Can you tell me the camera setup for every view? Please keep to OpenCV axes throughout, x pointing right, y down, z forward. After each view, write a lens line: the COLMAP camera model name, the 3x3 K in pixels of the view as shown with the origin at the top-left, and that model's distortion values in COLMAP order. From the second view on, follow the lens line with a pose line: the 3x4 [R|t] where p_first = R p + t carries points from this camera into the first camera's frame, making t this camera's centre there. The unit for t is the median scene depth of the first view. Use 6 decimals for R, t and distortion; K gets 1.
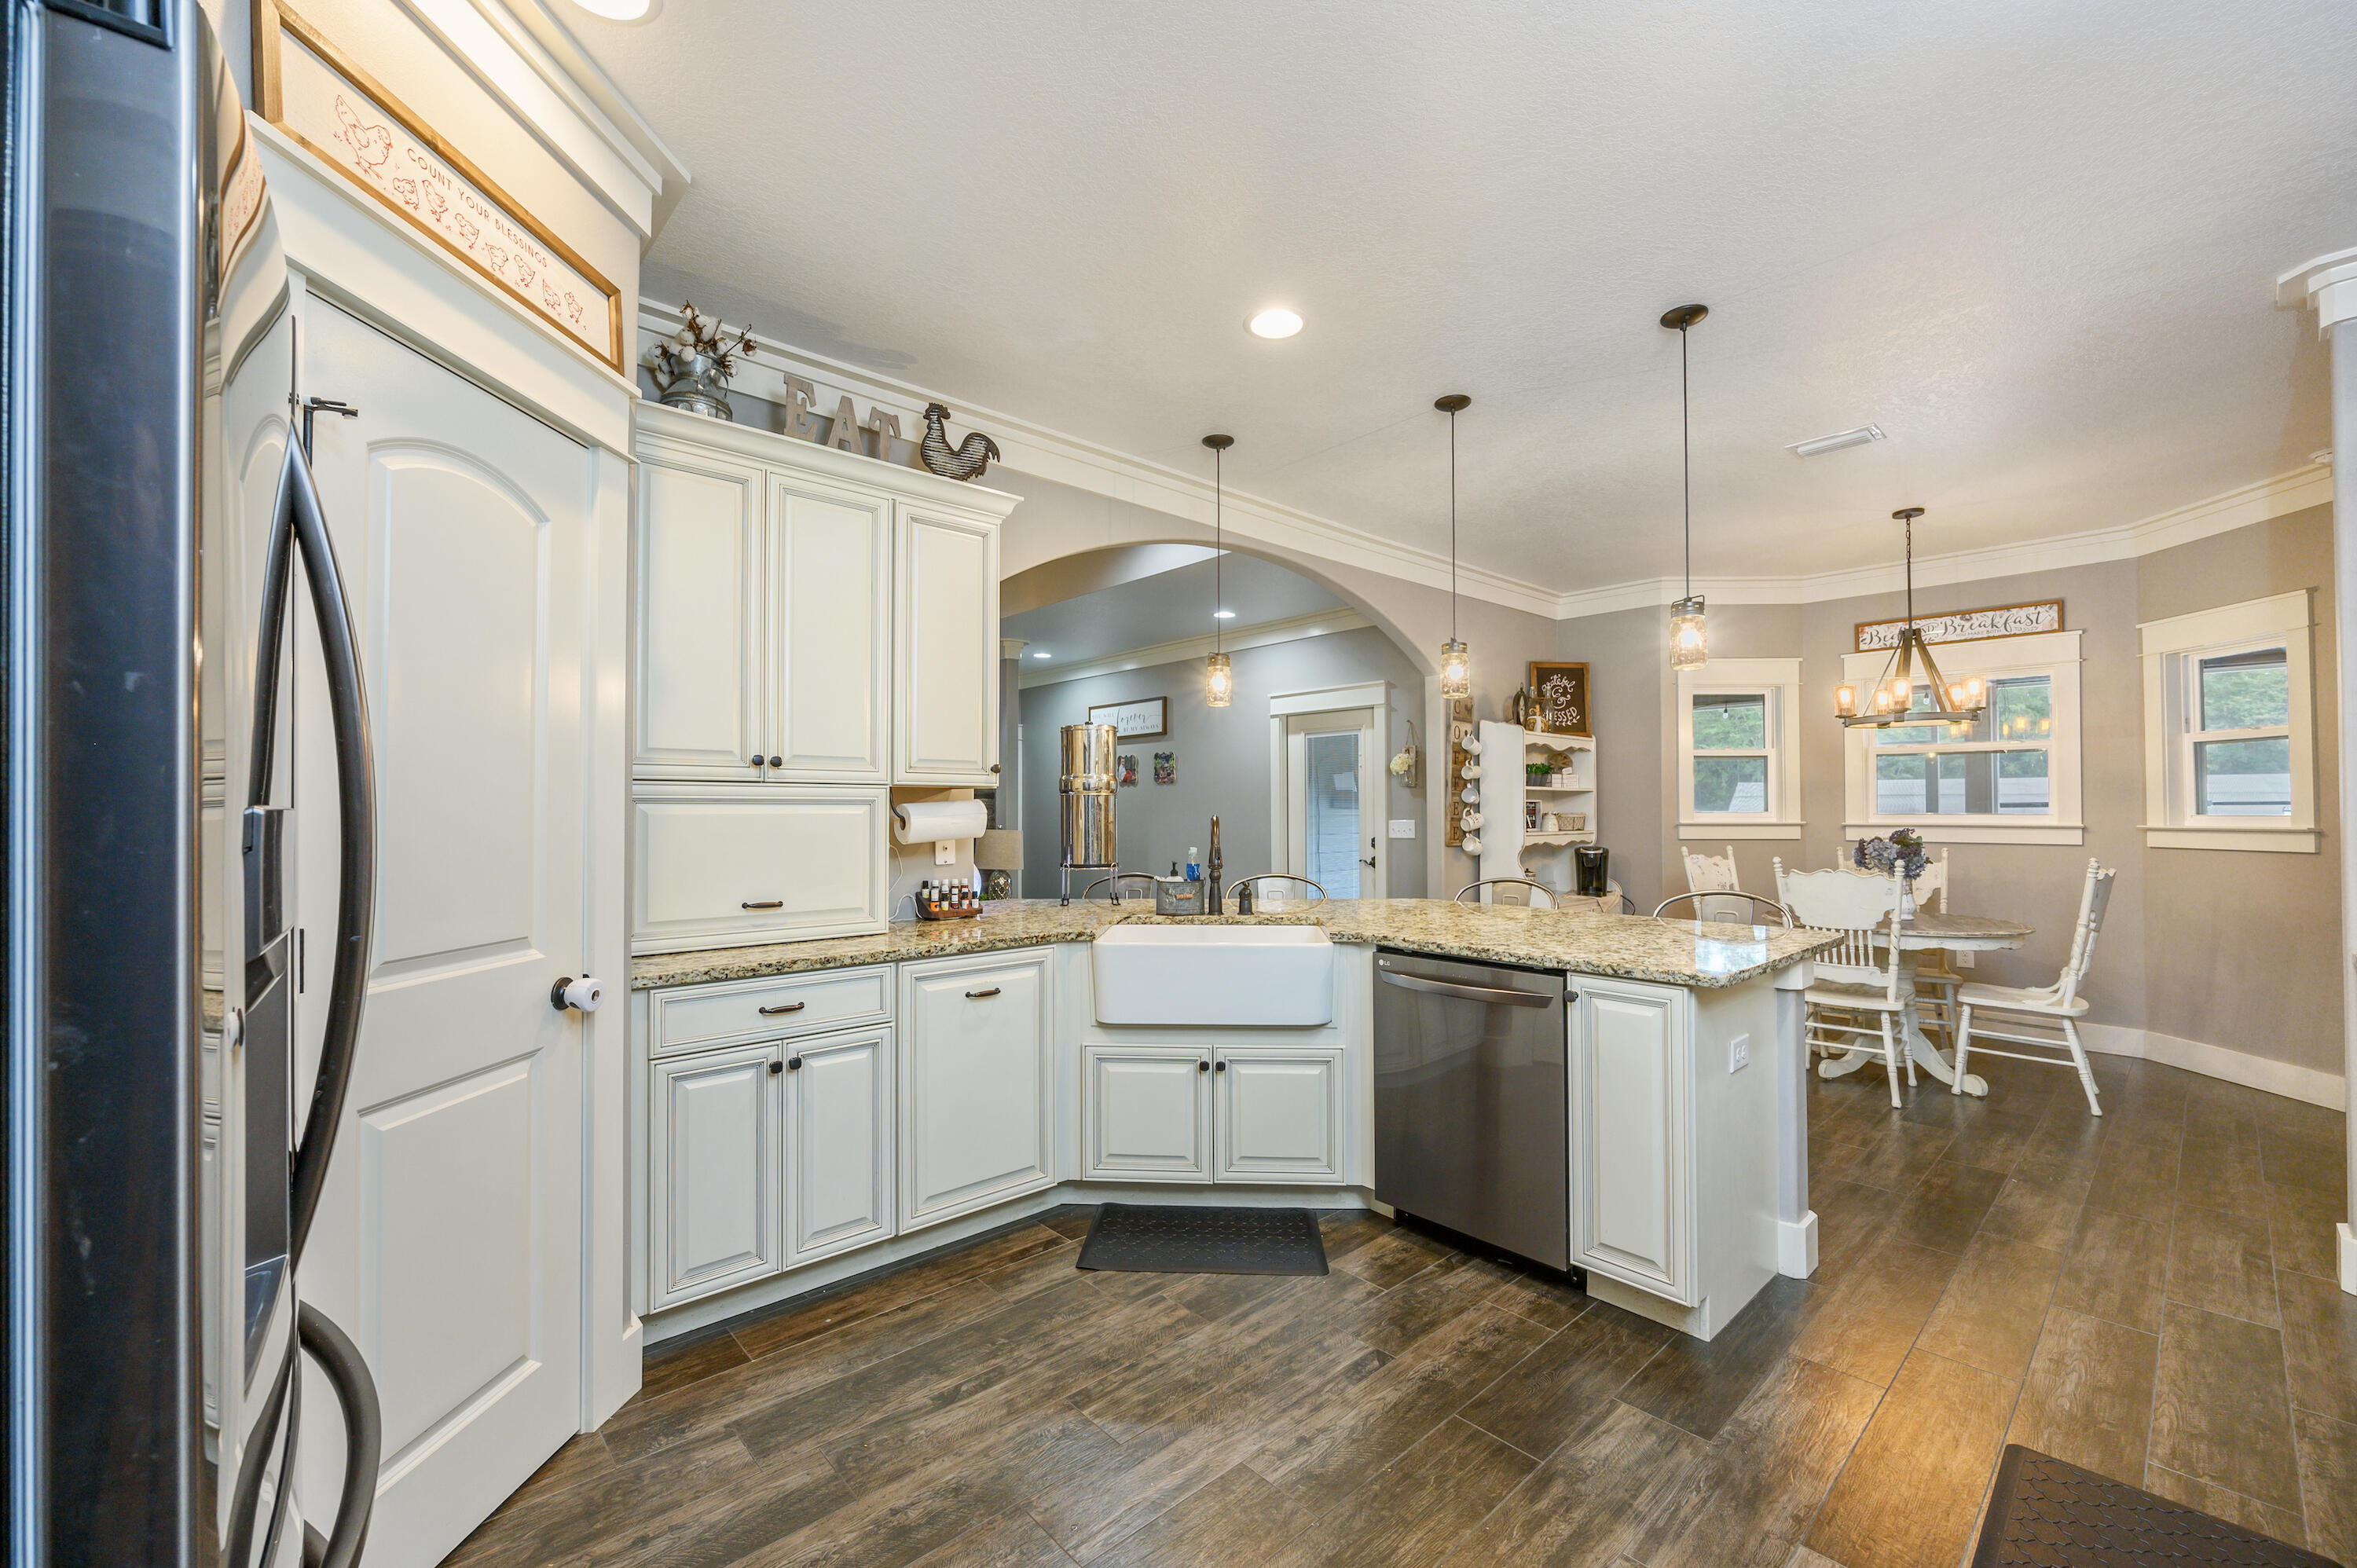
lens RADIAL K [[940.7, 0, 1186.1], [0, 940.7, 781.6], [0, 0, 1]] dist [-0.007305, 0.000830]
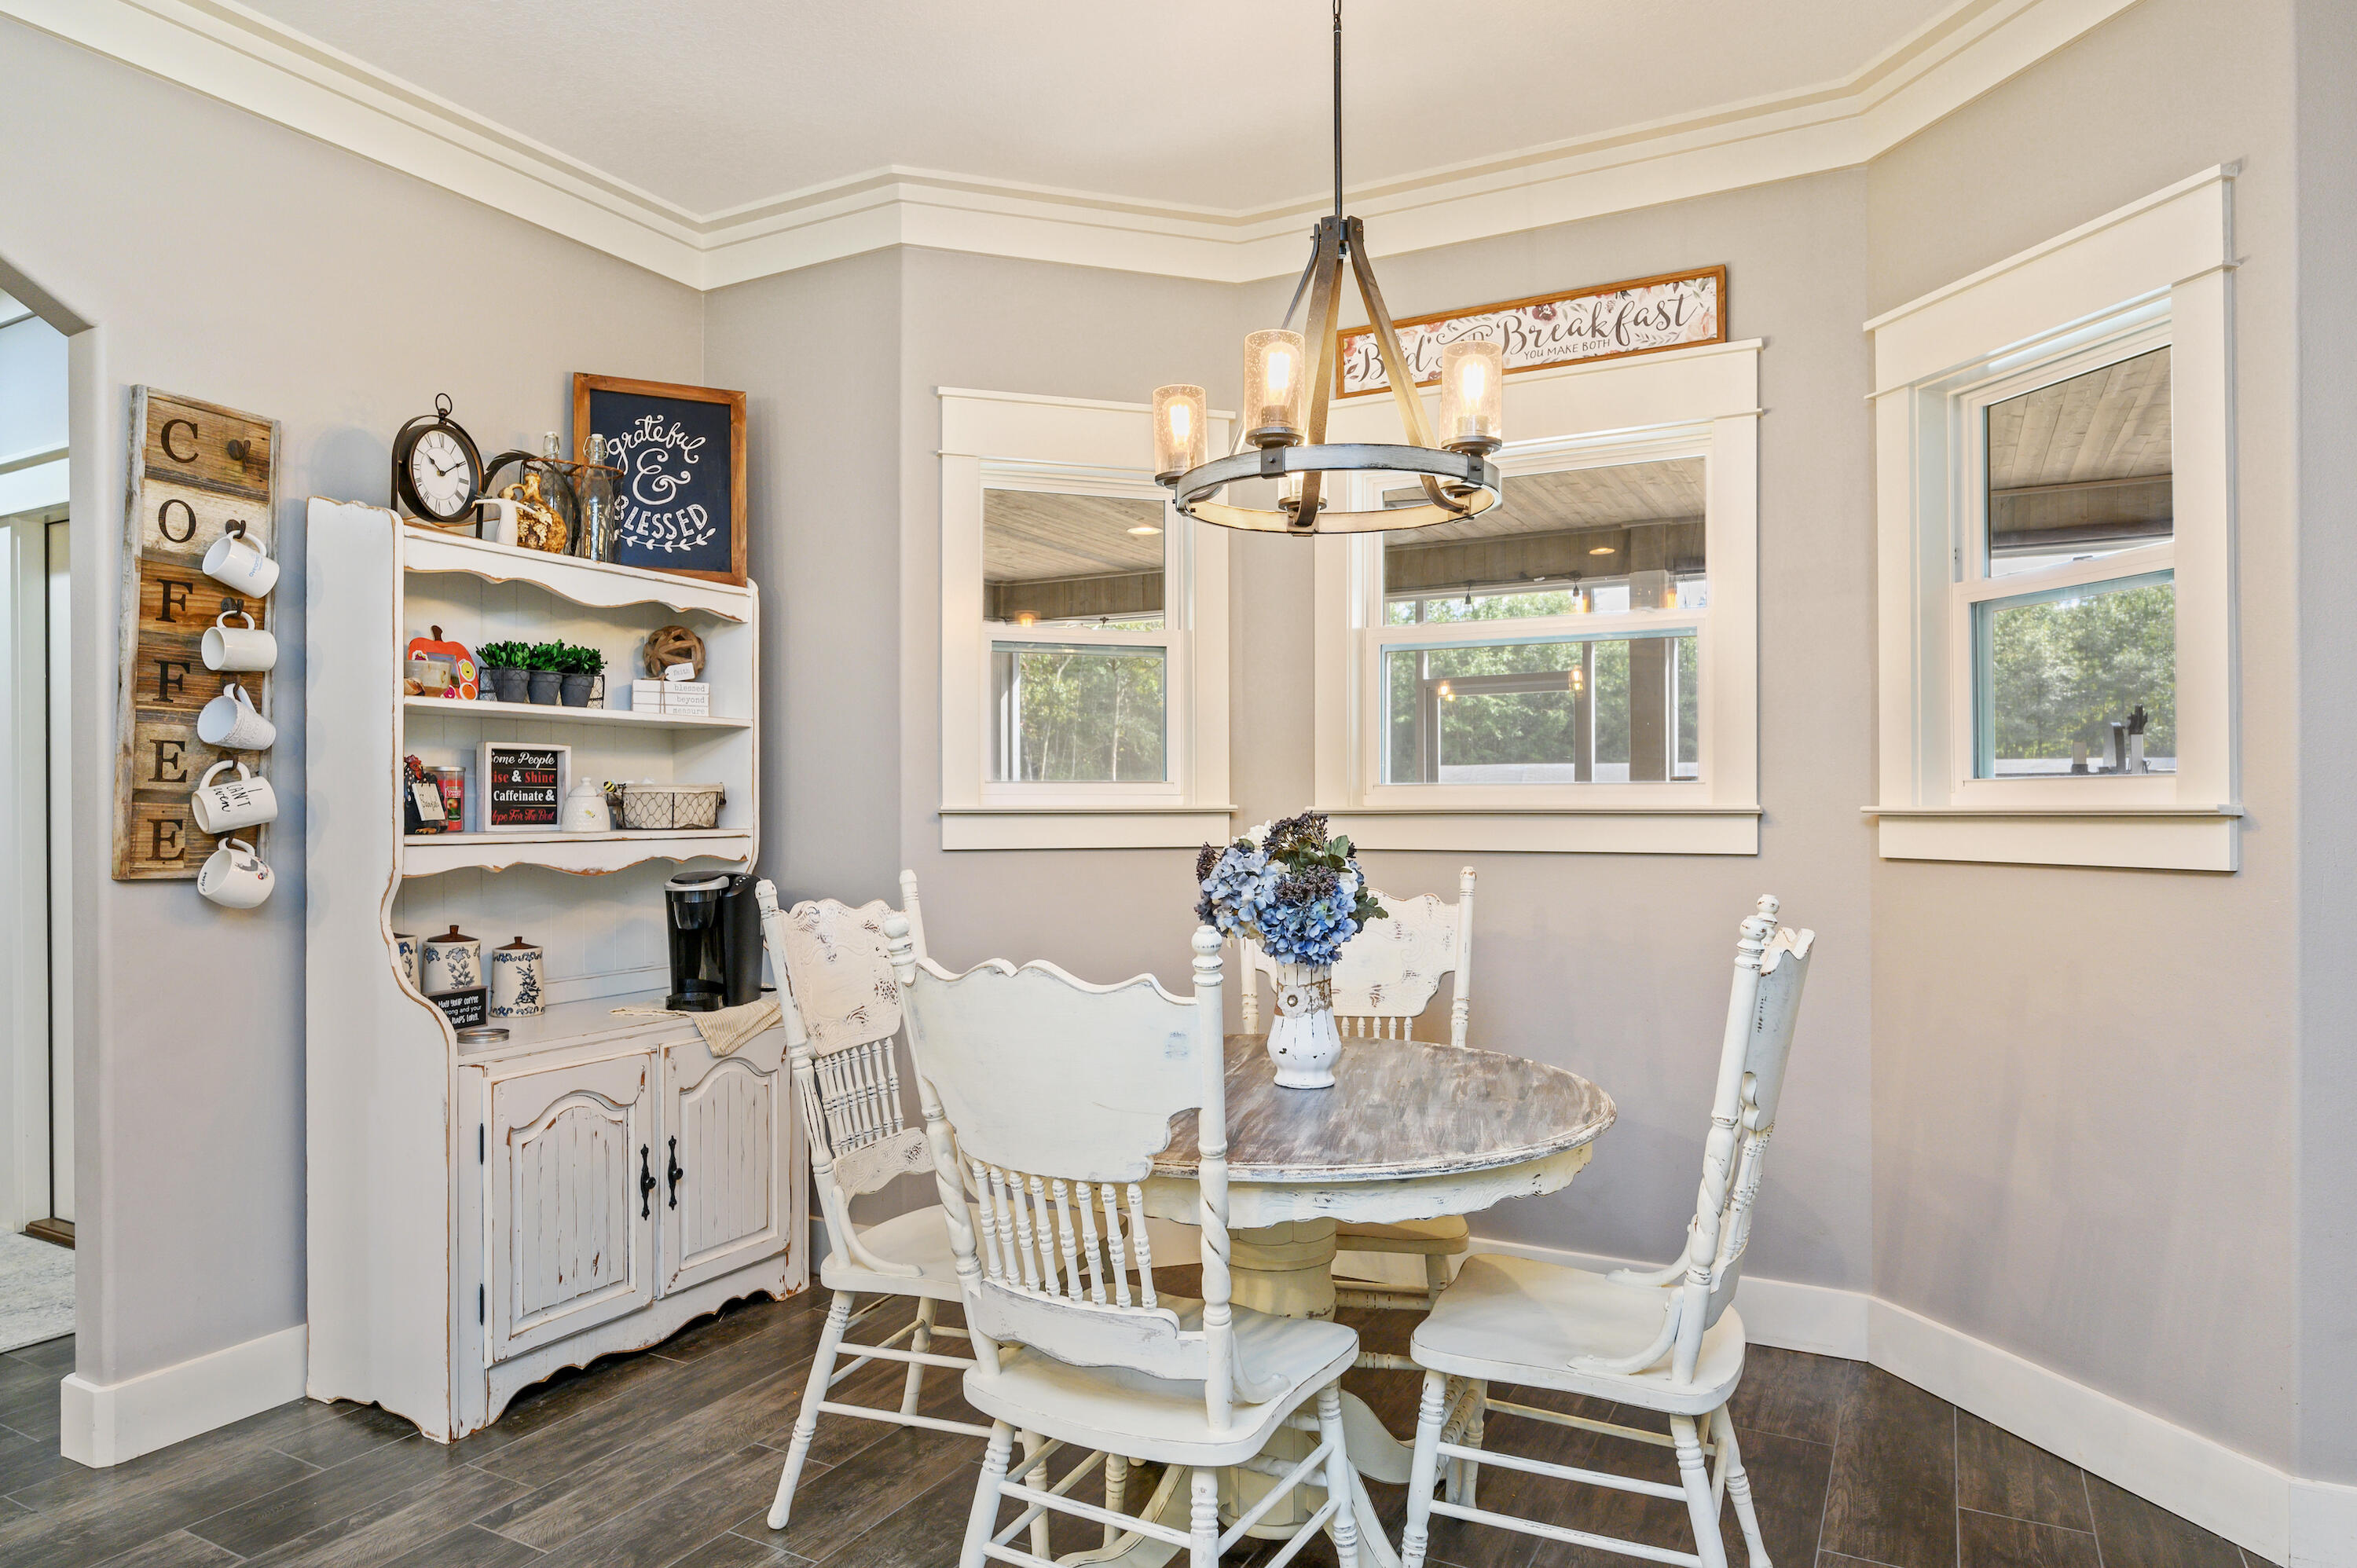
lens RADIAL K [[1386.4, 0, 1186.6], [0, 1386.4, 796.1], [0, 0, 1]] dist [-0.019770, -0.001004]
pose [[0.936623, 0.000895, 0.350337, 0.484153], [-0.008818, 0.999740, 0.021019, 0.029970], [-0.350227, -0.022776, 0.936388, 0.490635]]
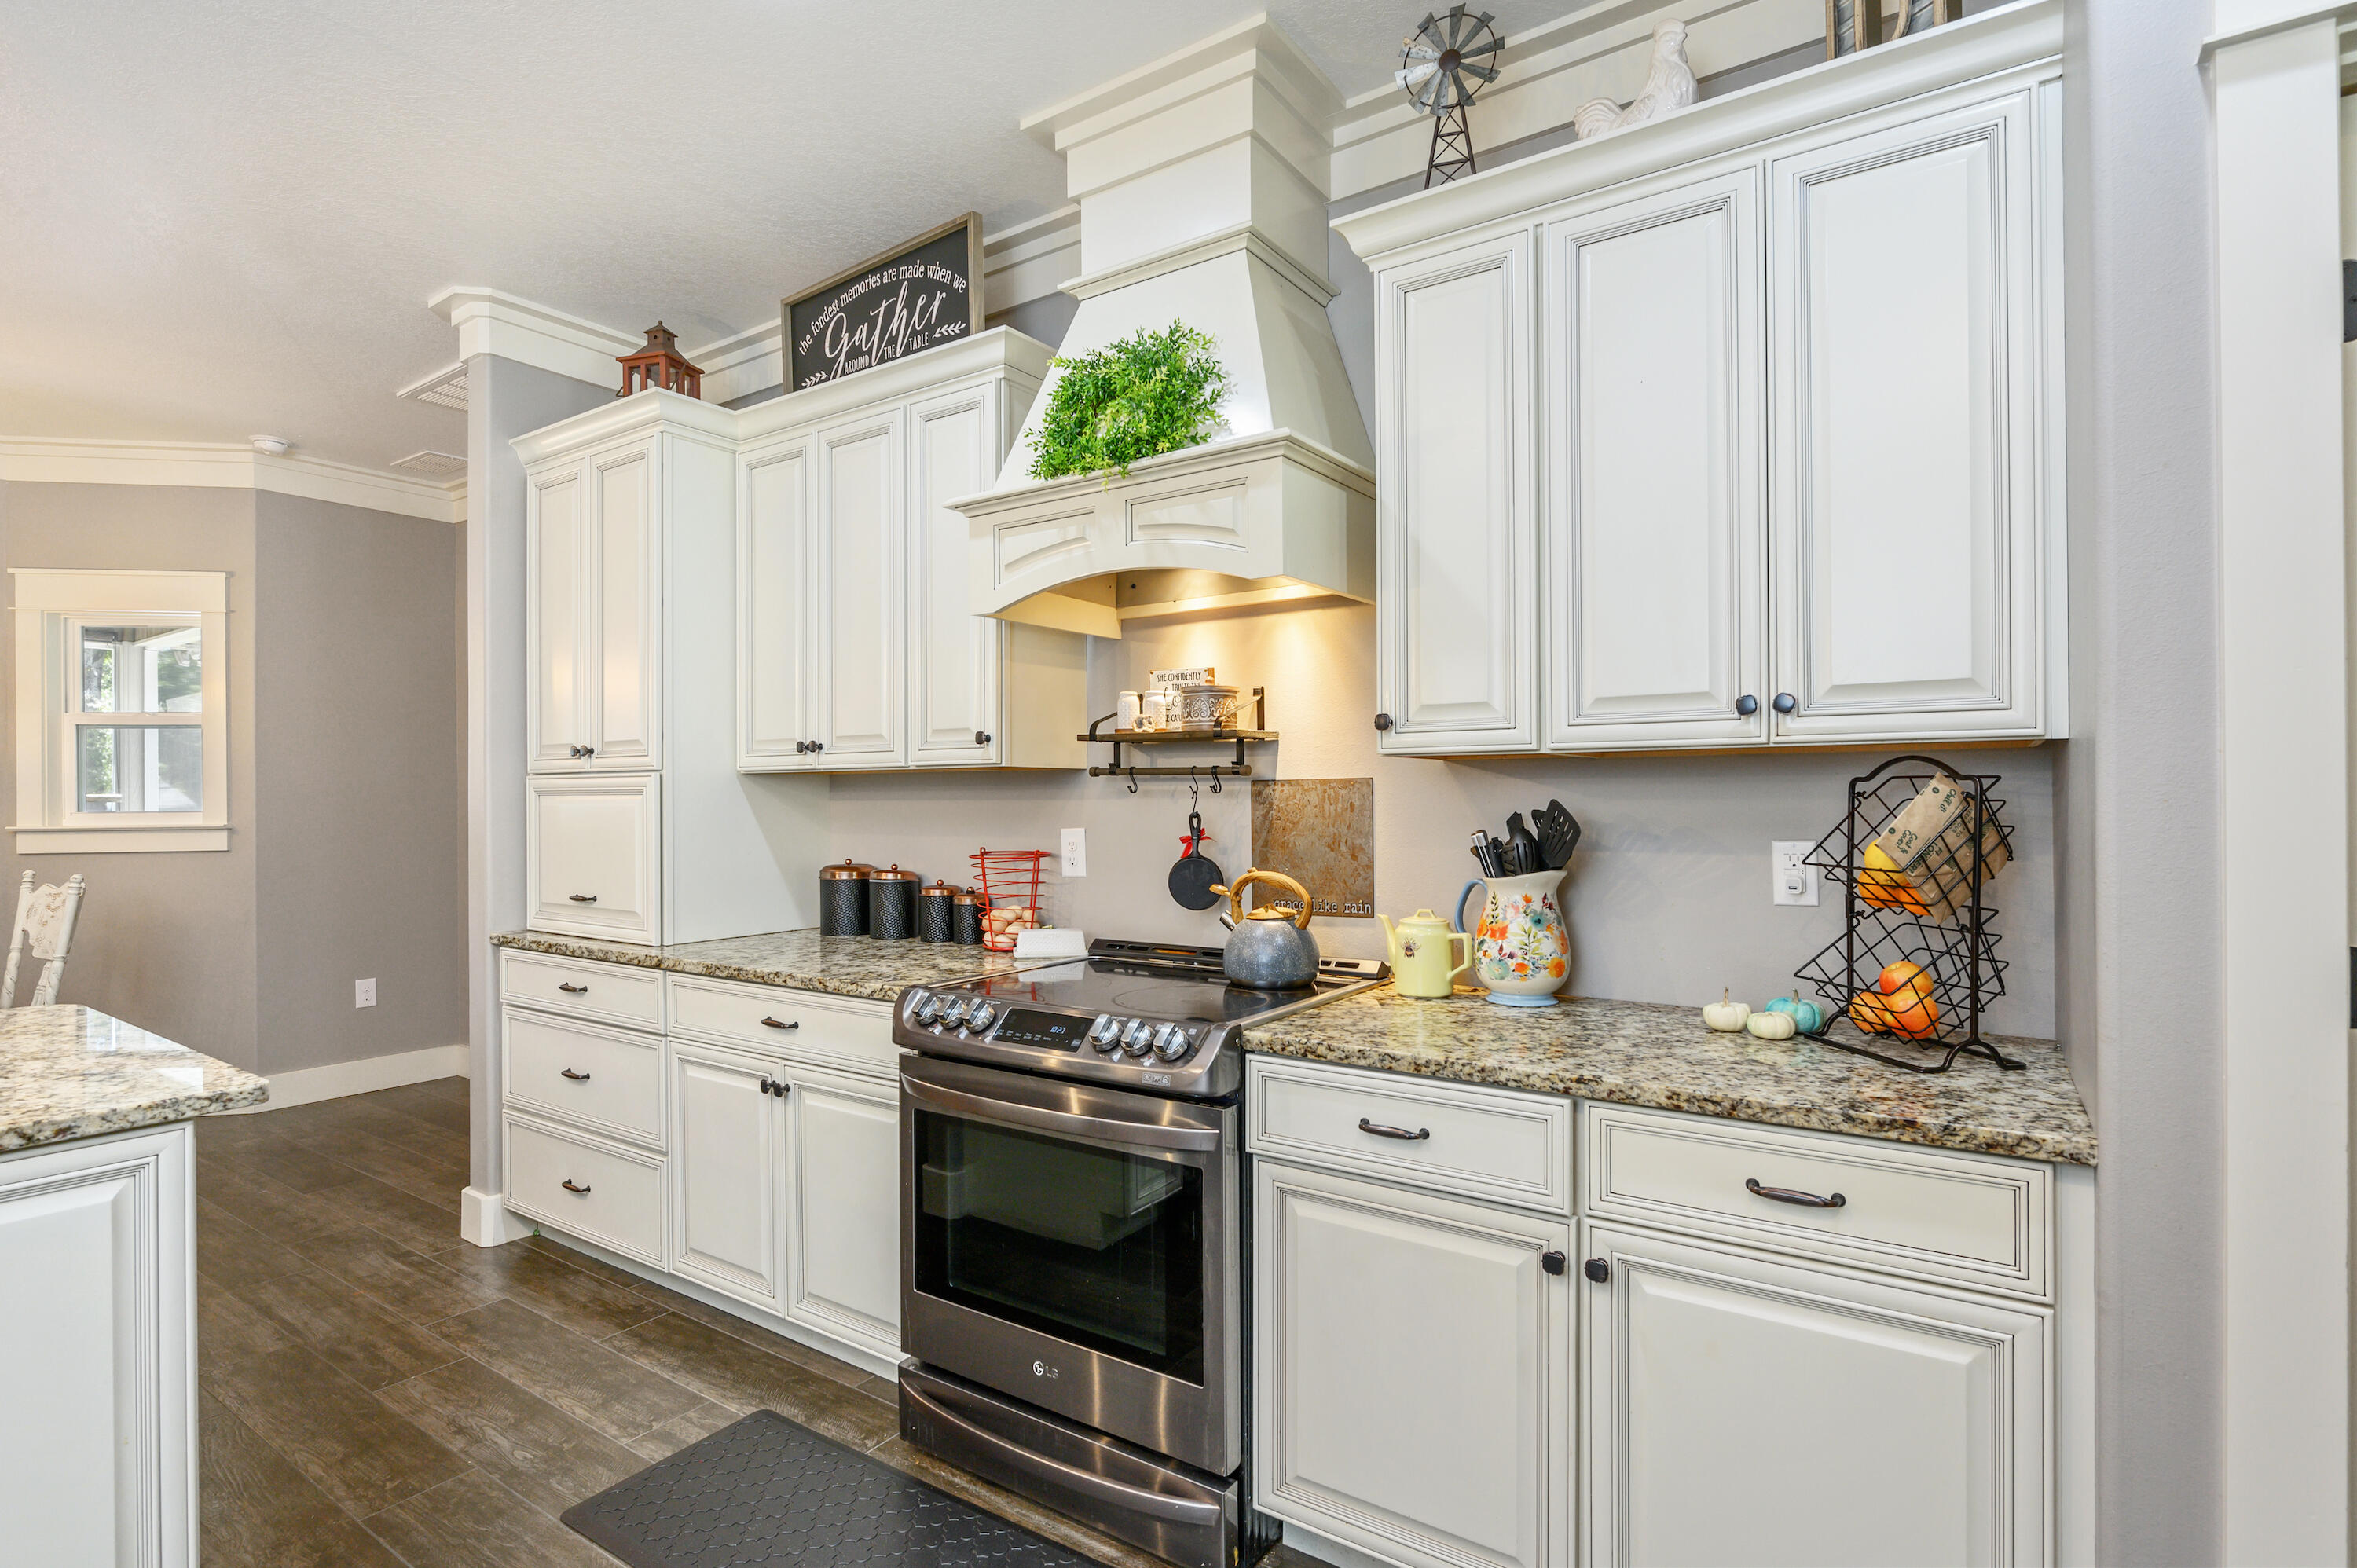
lens RADIAL K [[1136.8, 0, 1178.5], [0, 1136.8, 784.0], [0, 0, 1]] dist [-0.000416, 0.000096]
pose [[-0.214716, 0.013826, 0.976579, -0.104926], [-0.022562, 0.999563, -0.019112, 0.006982], [-0.976416, -0.026137, -0.214310, 0.229897]]
